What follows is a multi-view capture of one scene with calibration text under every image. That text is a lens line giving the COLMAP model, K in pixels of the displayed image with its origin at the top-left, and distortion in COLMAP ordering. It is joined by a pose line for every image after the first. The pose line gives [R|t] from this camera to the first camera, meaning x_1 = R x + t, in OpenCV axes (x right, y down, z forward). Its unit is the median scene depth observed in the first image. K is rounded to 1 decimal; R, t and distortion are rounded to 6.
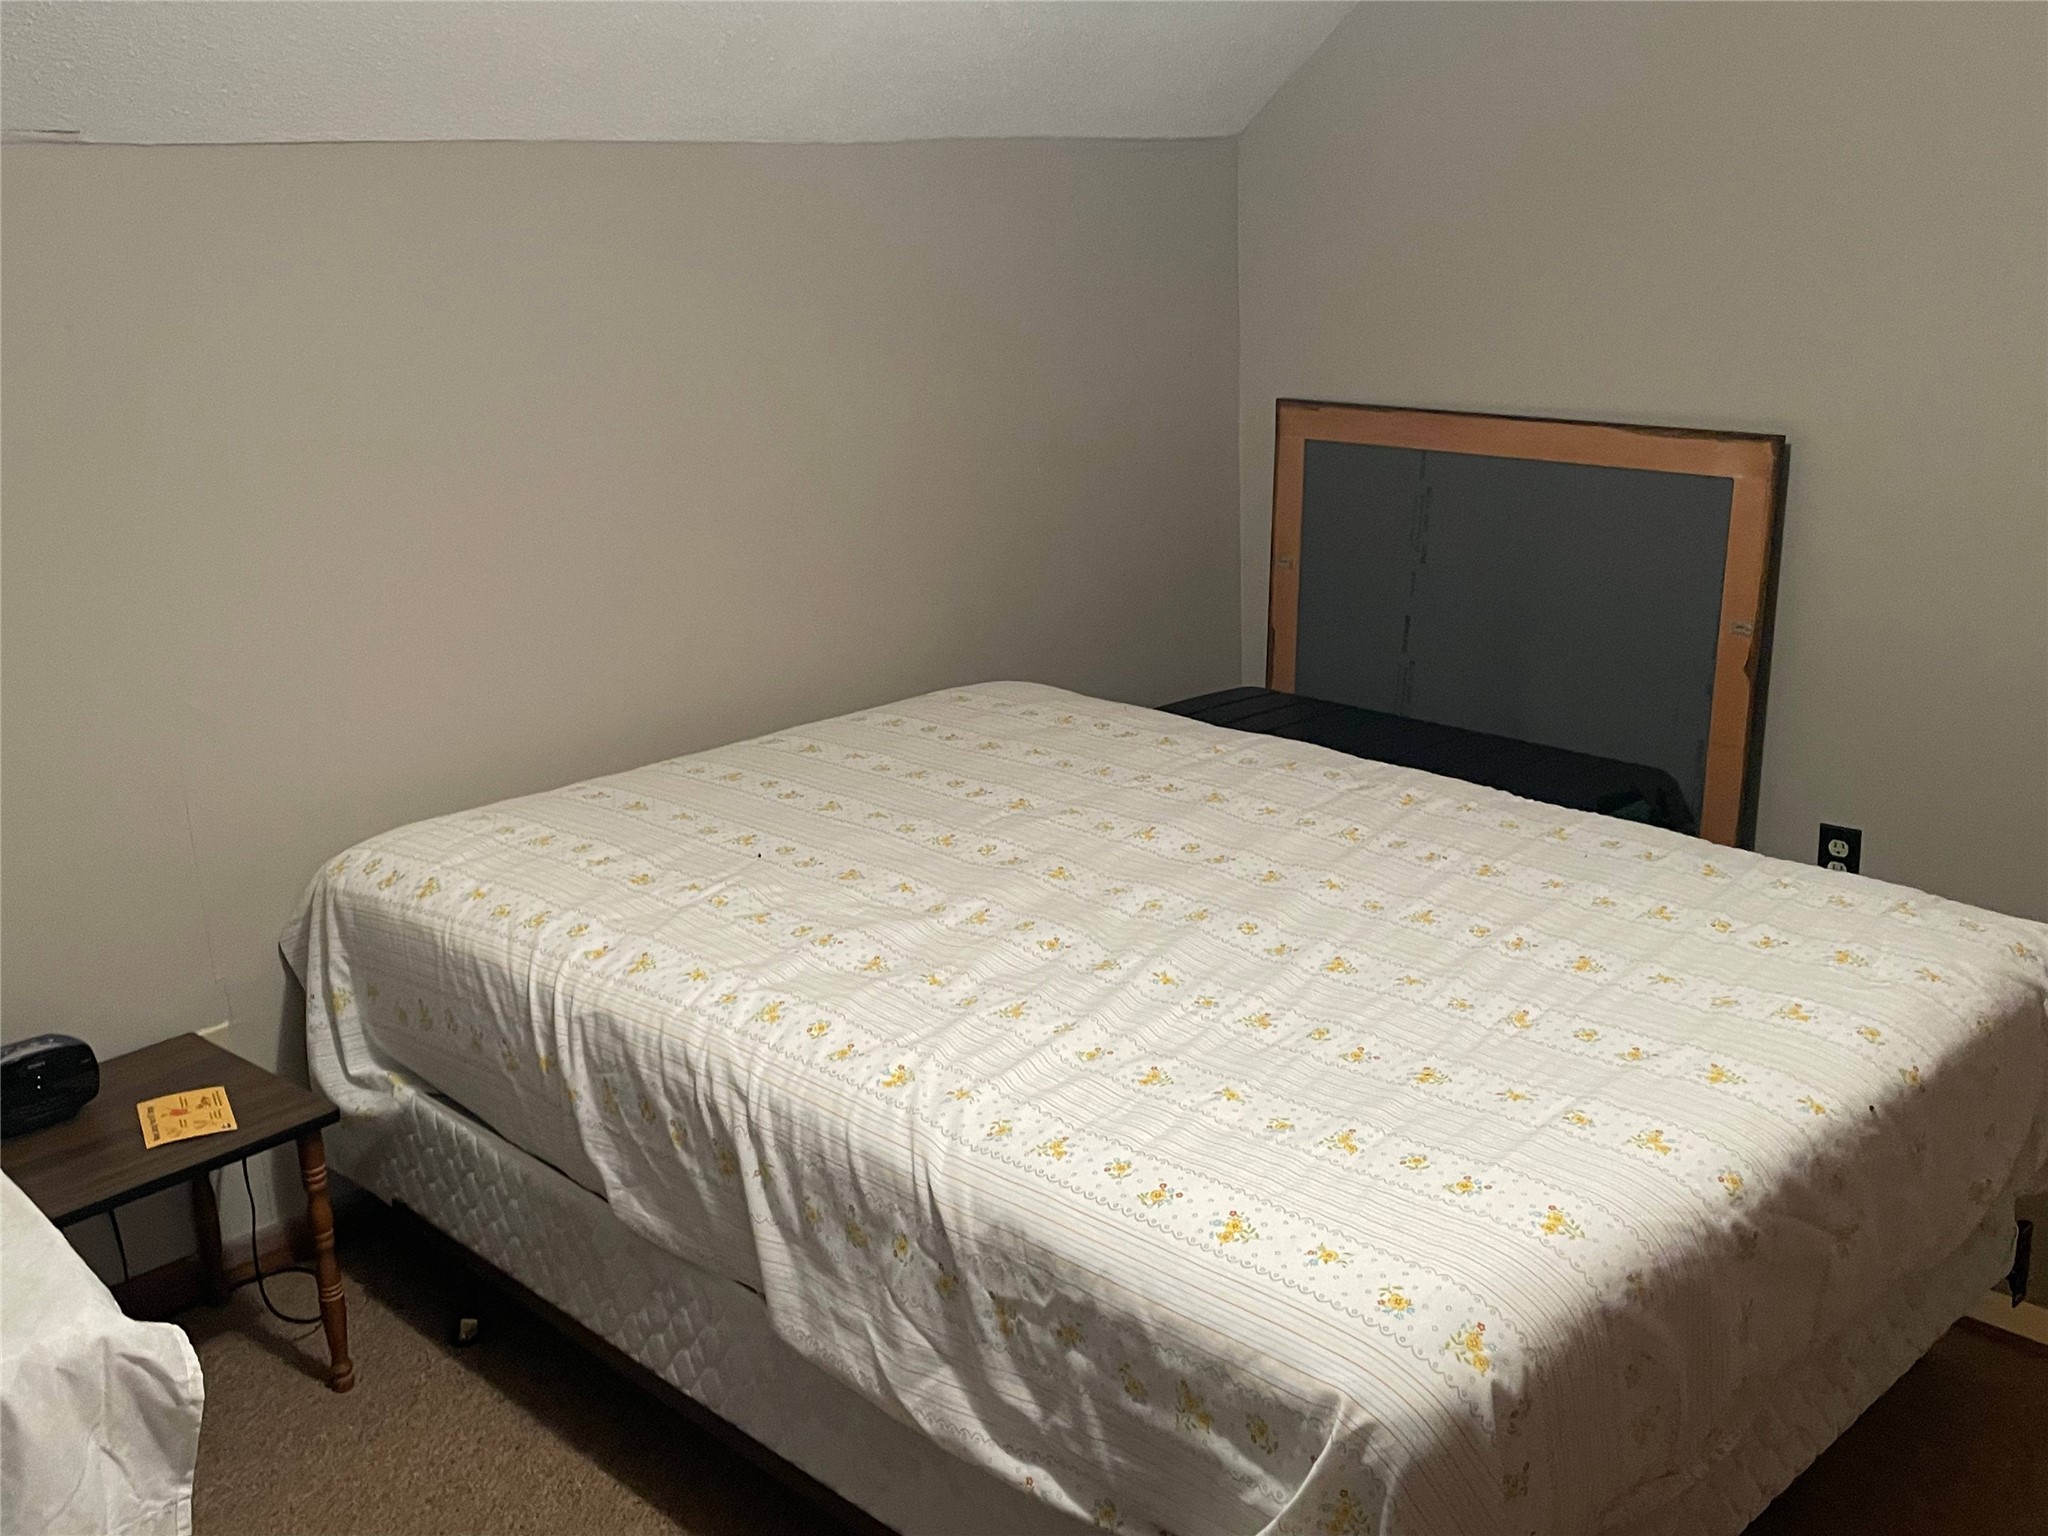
lens RADIAL K [[2028.2, 0, 1025.0], [0, 2028.2, 774.4], [0, 0, 1]] dist [0.130583, -0.202207]
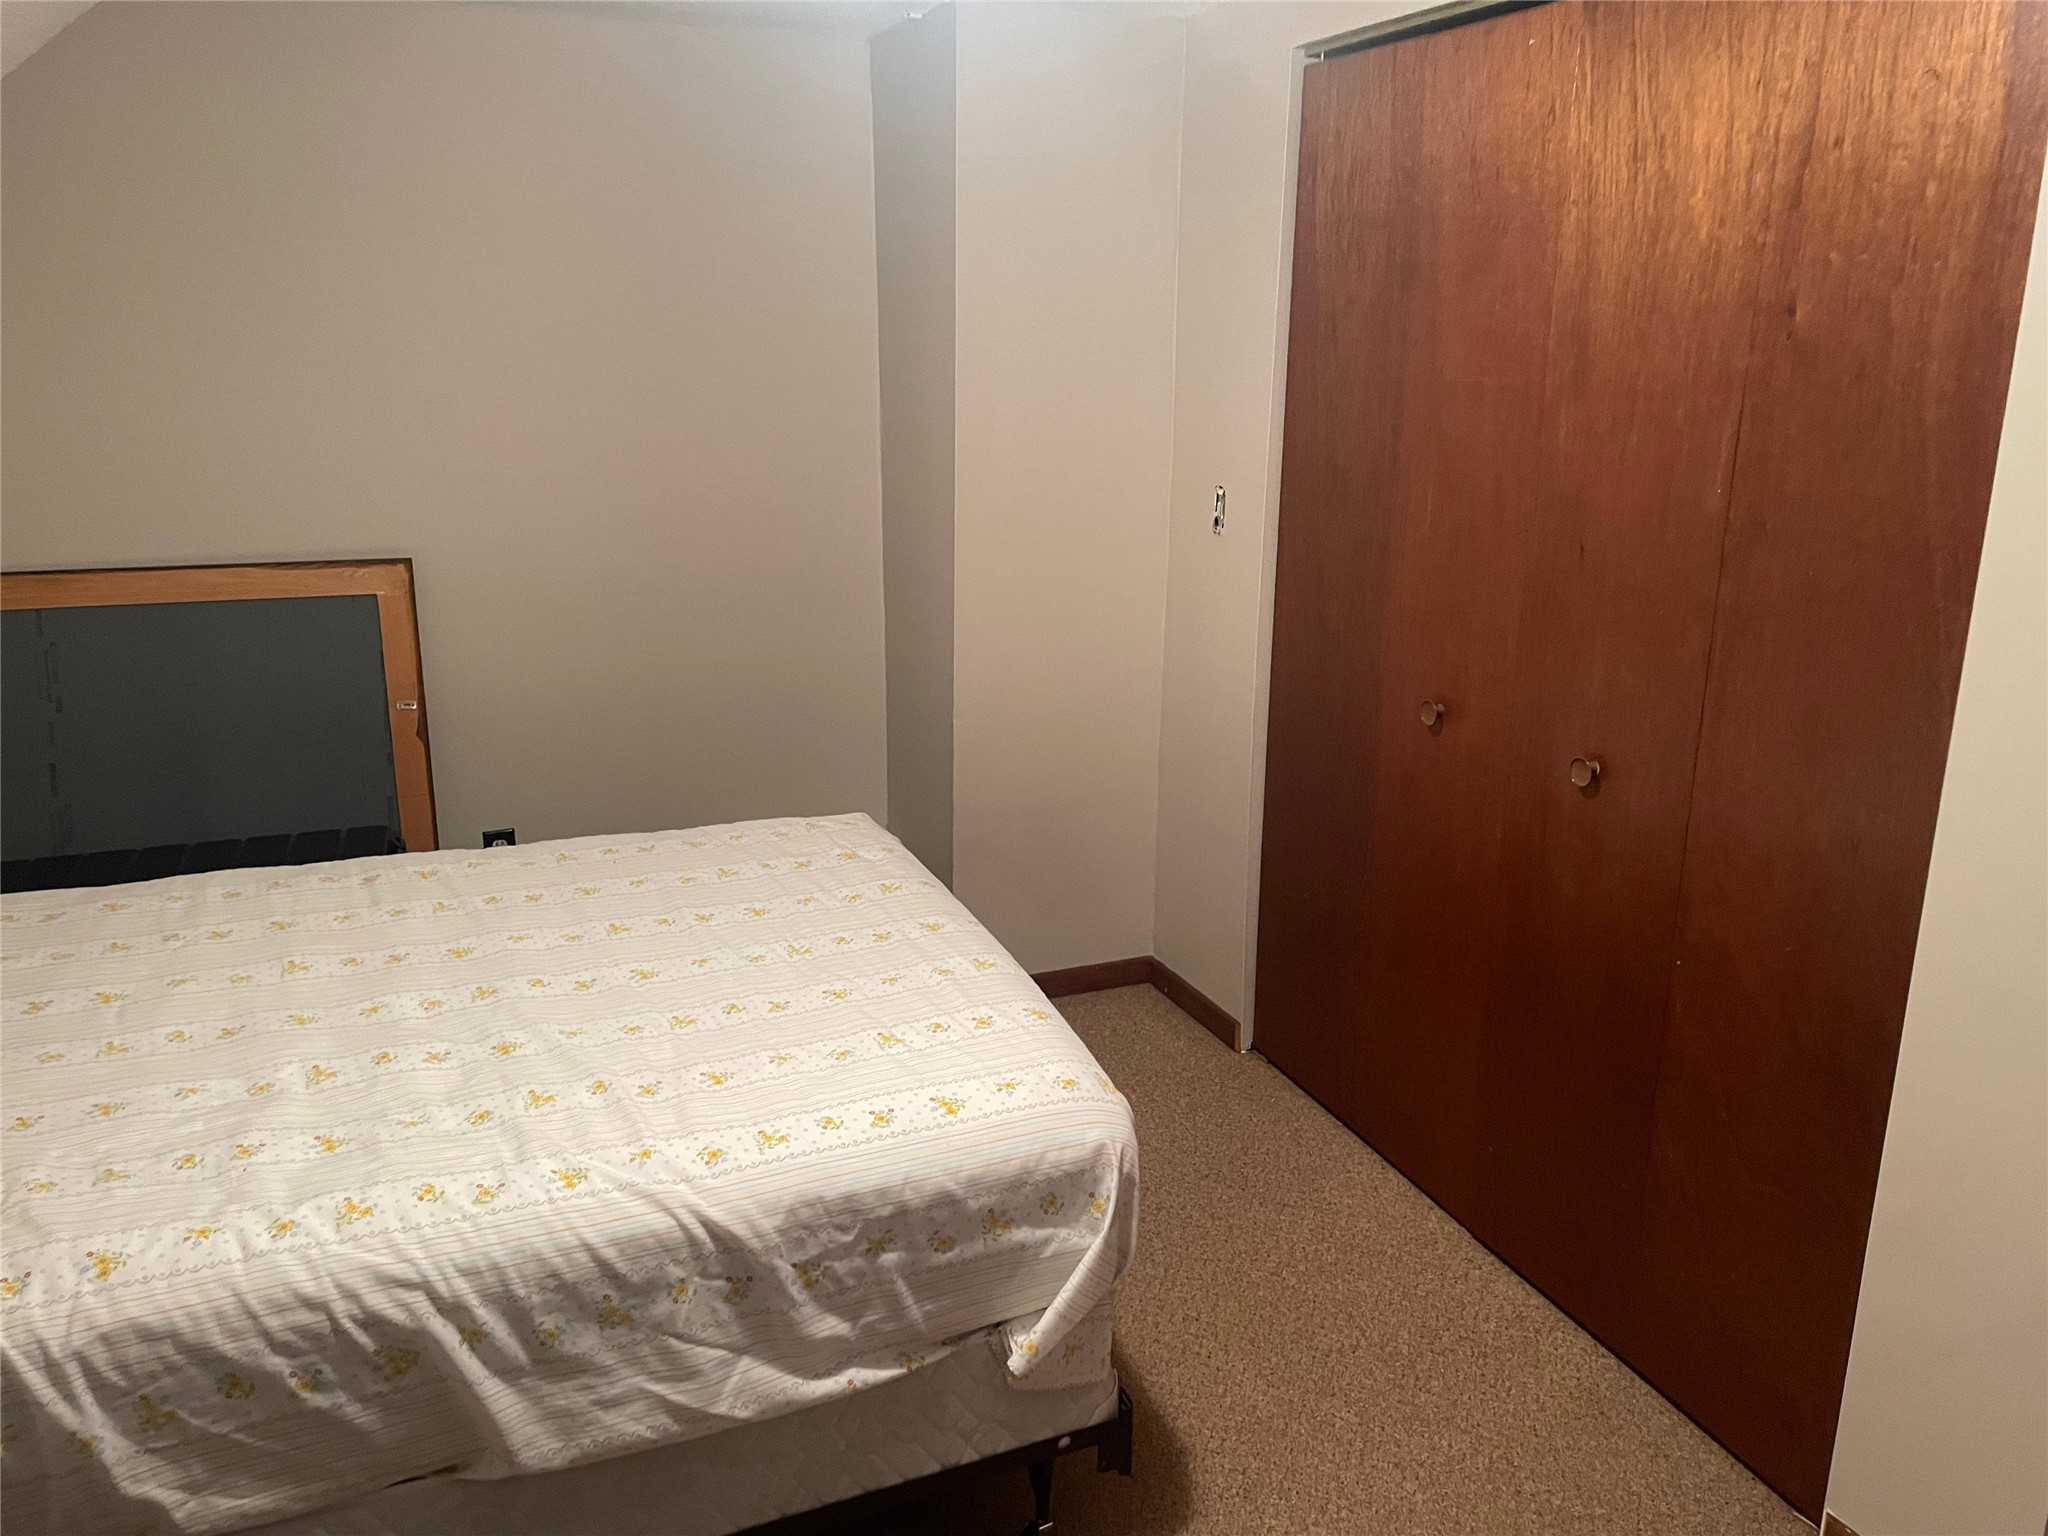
lens RADIAL K [[1557.1, 0, 1028.1], [0, 1557.1, 757.7], [0, 0, 1]] dist [0.111618, -0.145620]
pose [[0.378280, -0.218116, 0.899627, -0.684348], [0.246395, 0.960509, 0.129271, -0.117769], [-0.892297, 0.172763, 0.417085, 0.381347]]
